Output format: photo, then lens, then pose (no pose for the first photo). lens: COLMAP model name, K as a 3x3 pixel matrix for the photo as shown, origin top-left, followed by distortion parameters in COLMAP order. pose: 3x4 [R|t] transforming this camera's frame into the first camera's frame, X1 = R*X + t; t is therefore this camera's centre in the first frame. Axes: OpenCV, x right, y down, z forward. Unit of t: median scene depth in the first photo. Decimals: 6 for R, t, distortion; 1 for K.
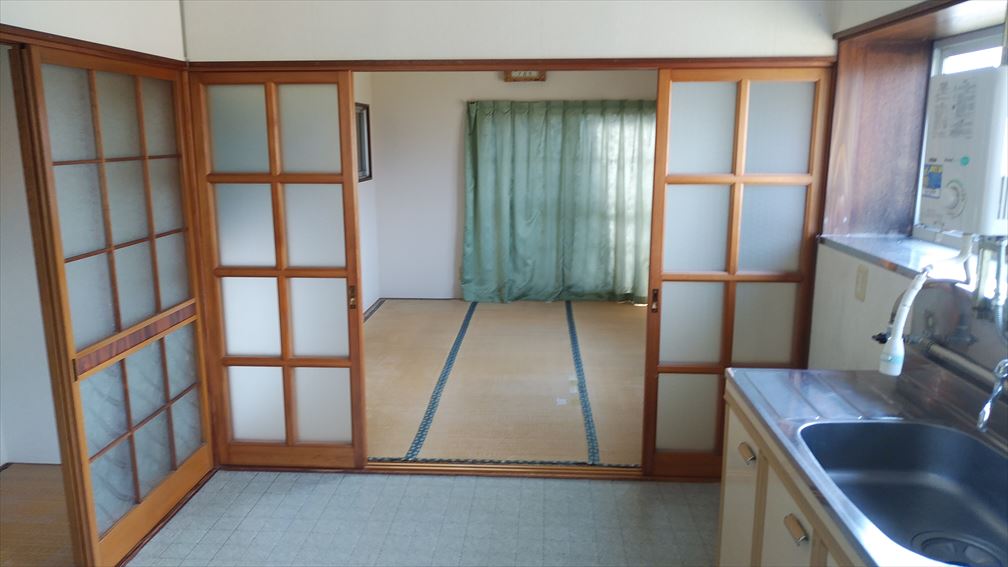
lens RADIAL K [[734.7, 0, 504.0], [0, 734.7, 283.5], [0, 0, 1]] dist [0.219991, -0.296305]
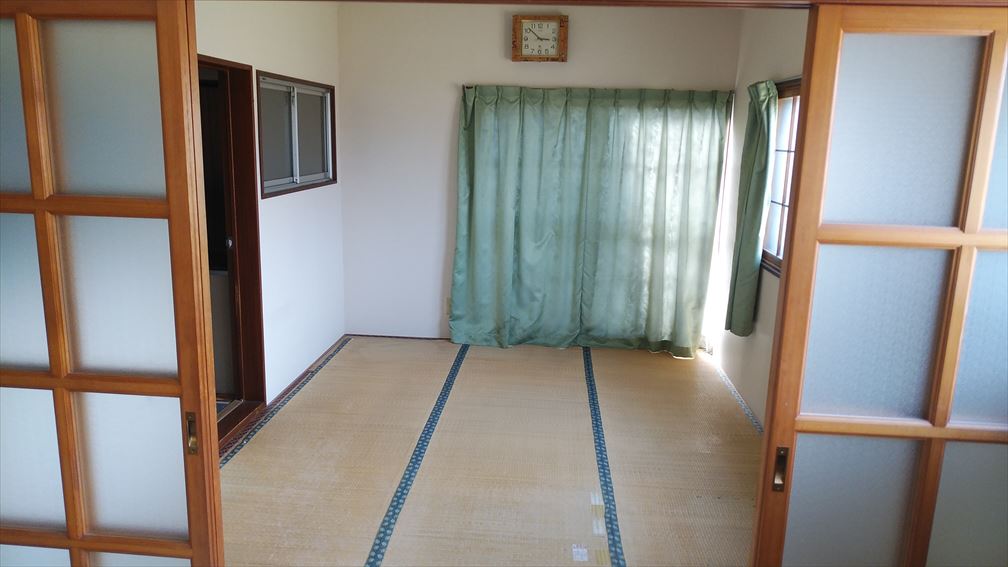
lens RADIAL K [[734.7, 0, 504.0], [0, 734.7, 283.5], [0, 0, 1]] dist [0.219991, -0.296305]
pose [[0.999410, 0.031520, -0.013673, 0.009303], [-0.031422, 0.999480, 0.007285, -0.047868], [0.013896, -0.006851, 0.999880, 0.230315]]
